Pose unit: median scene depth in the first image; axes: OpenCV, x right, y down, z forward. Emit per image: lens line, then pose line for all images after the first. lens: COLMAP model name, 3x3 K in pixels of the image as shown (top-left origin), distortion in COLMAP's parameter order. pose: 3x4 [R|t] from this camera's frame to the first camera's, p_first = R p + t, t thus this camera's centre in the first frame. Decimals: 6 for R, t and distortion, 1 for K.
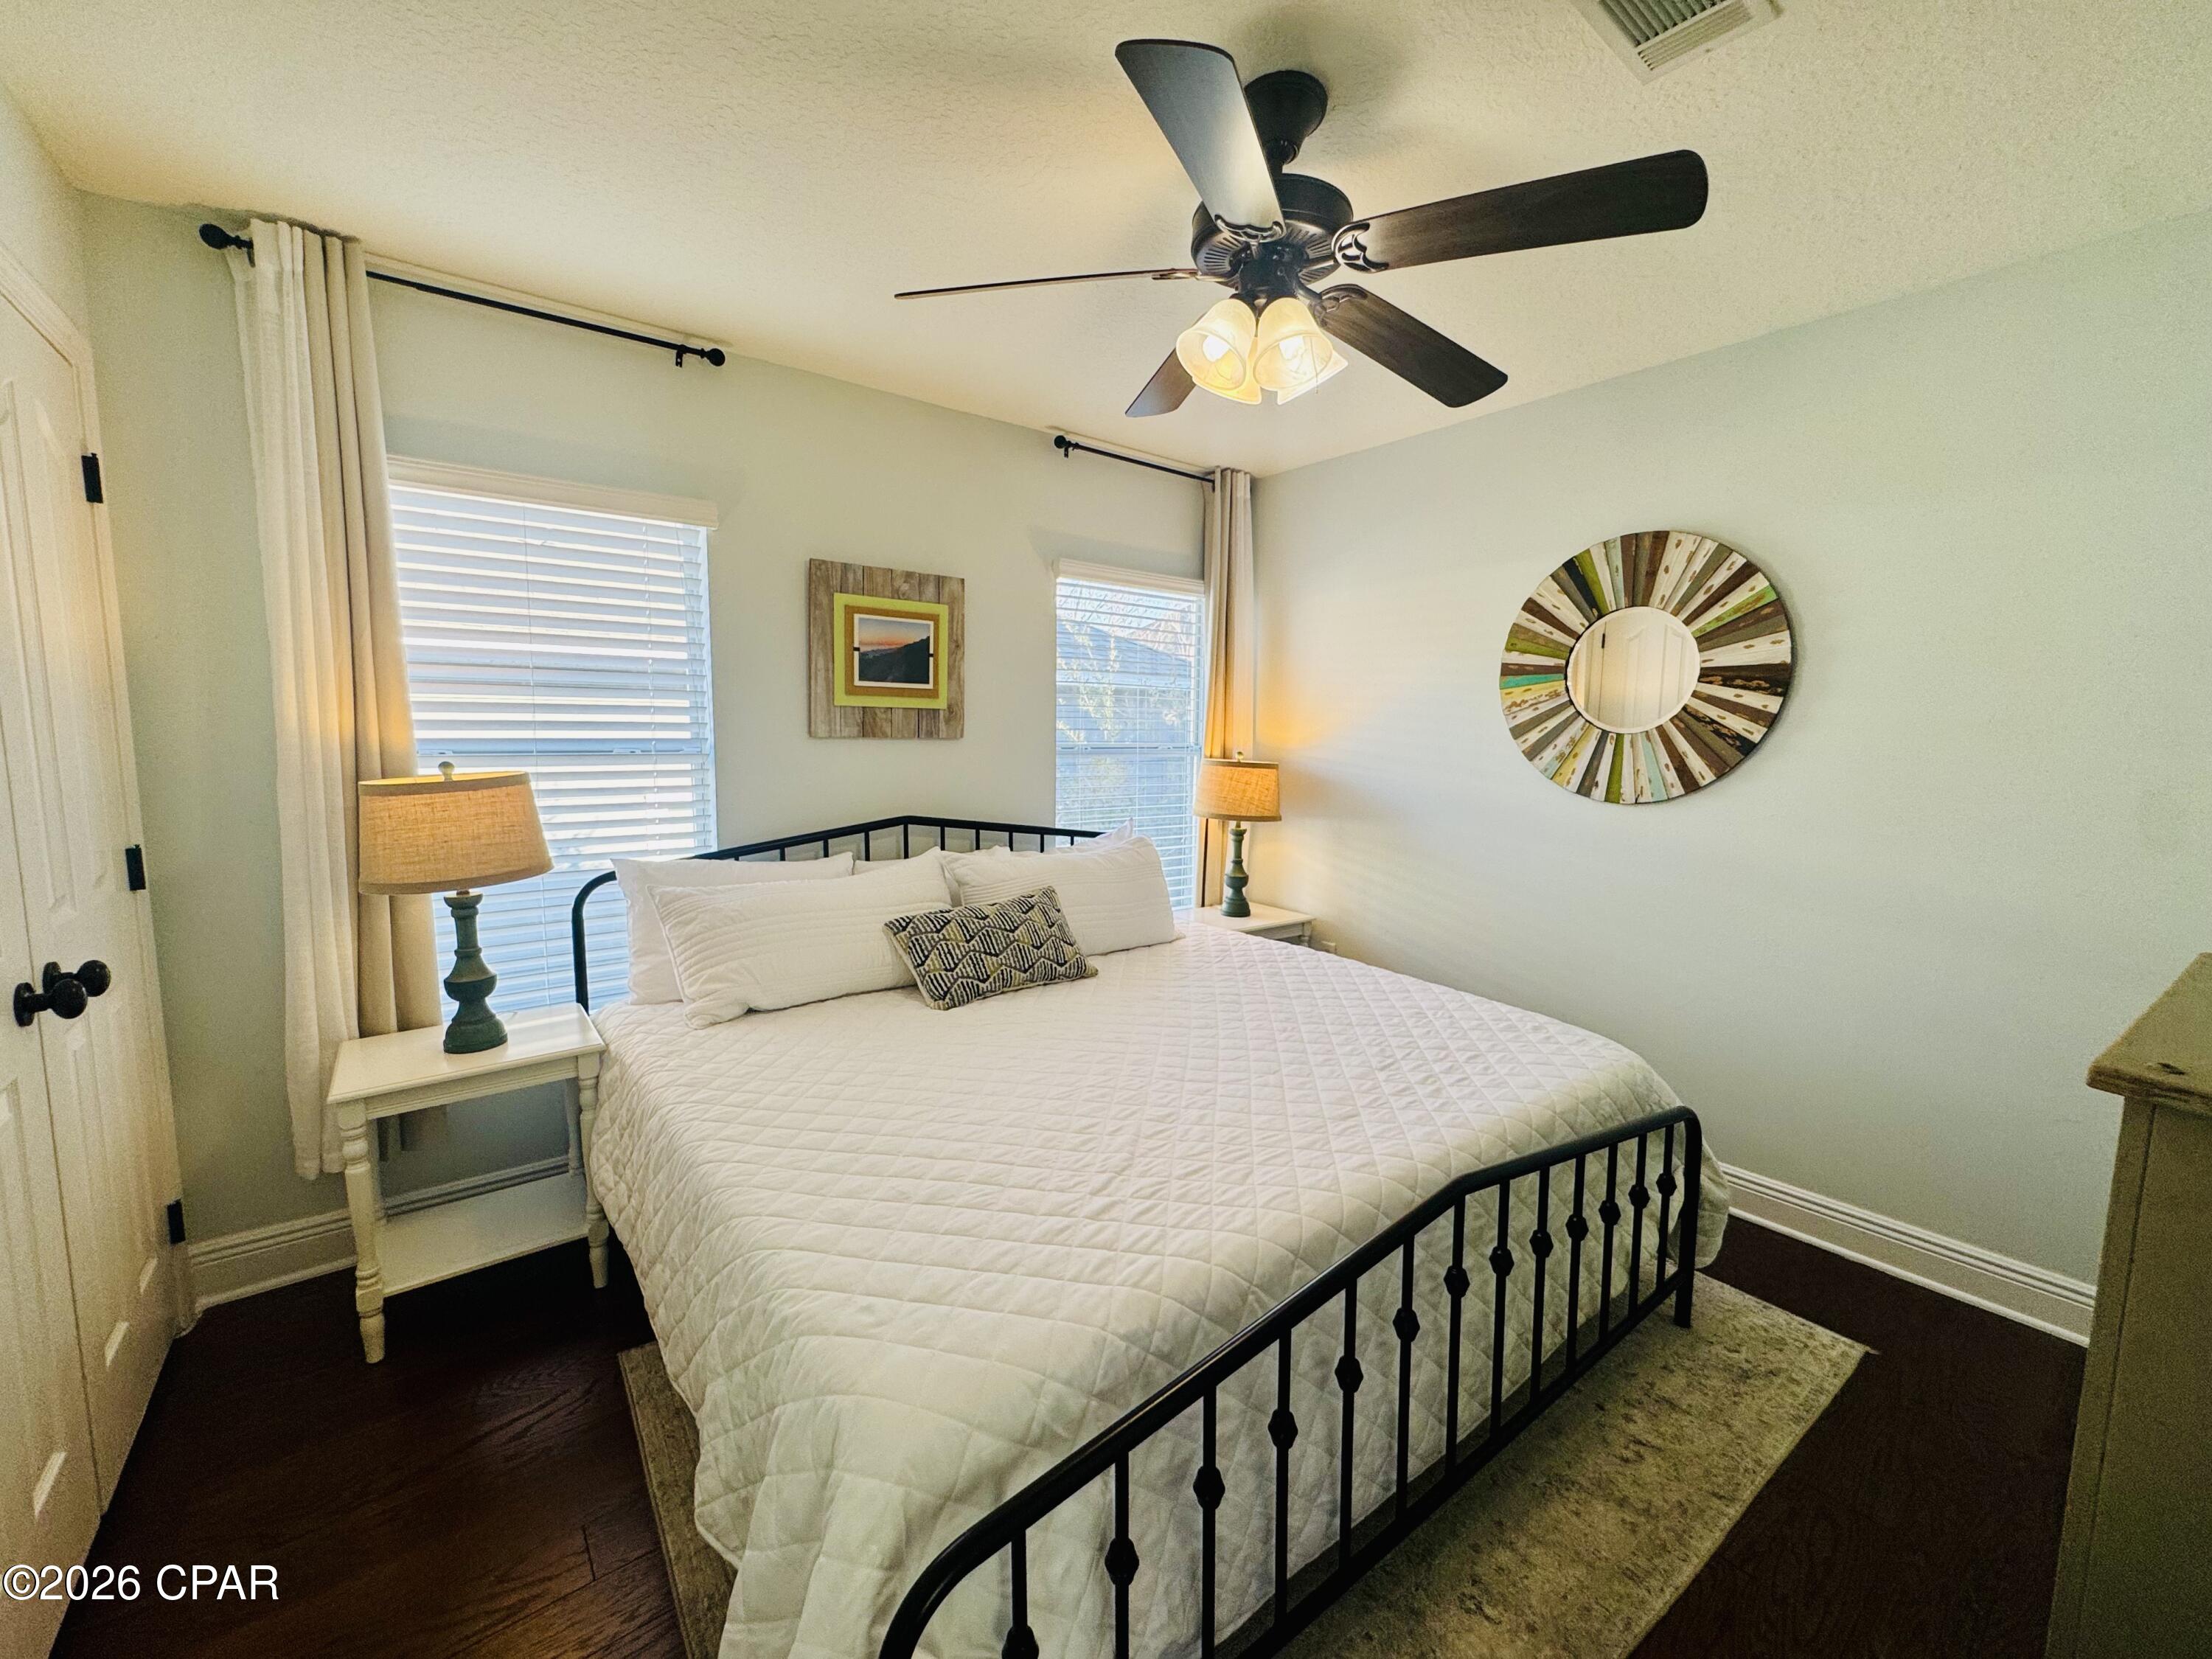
lens RADIAL K [[891.0, 0, 1123.4], [0, 891.0, 817.8], [0, 0, 1]] dist [-0.004960, -0.000401]
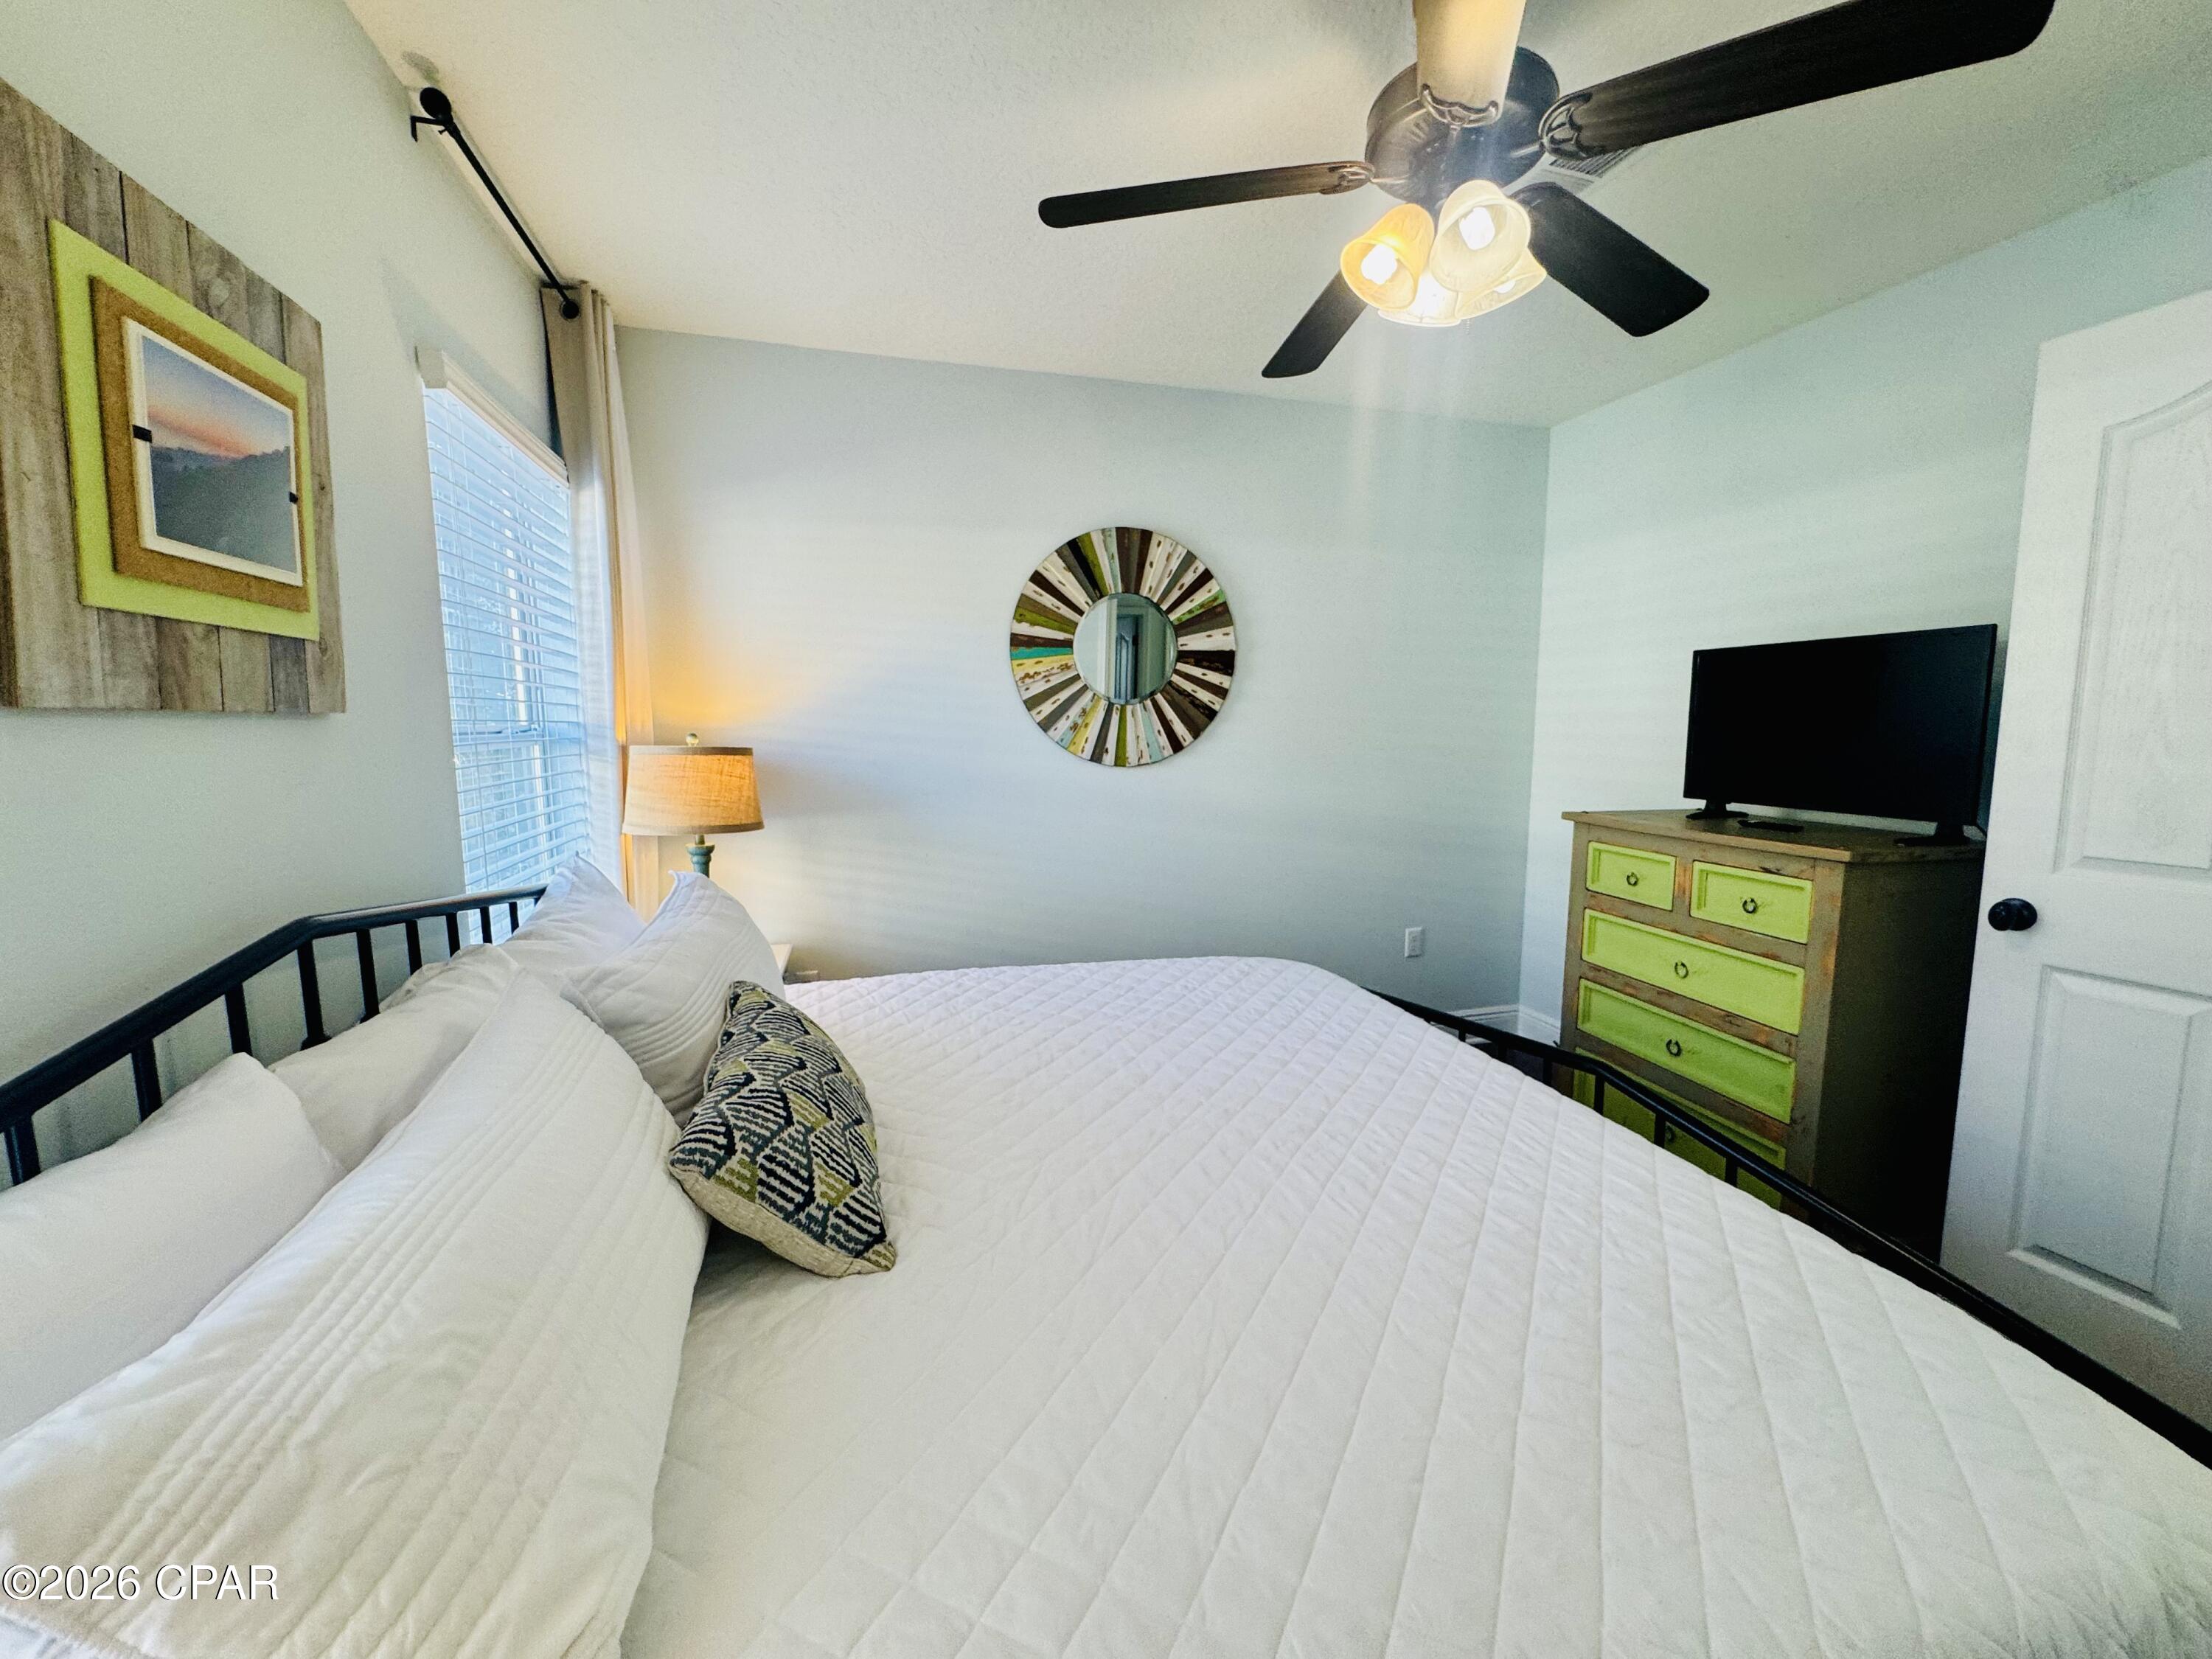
lens RADIAL K [[891.0, 0, 1117.1], [0, 891.0, 815.1], [0, 0, 1]] dist [-0.004960, -0.000401]
pose [[0.361378, -0.111505, 0.925728, -0.490348], [0.097196, 0.991920, 0.081536, -0.046745], [-0.927340, 0.060512, 0.369296, 0.577631]]
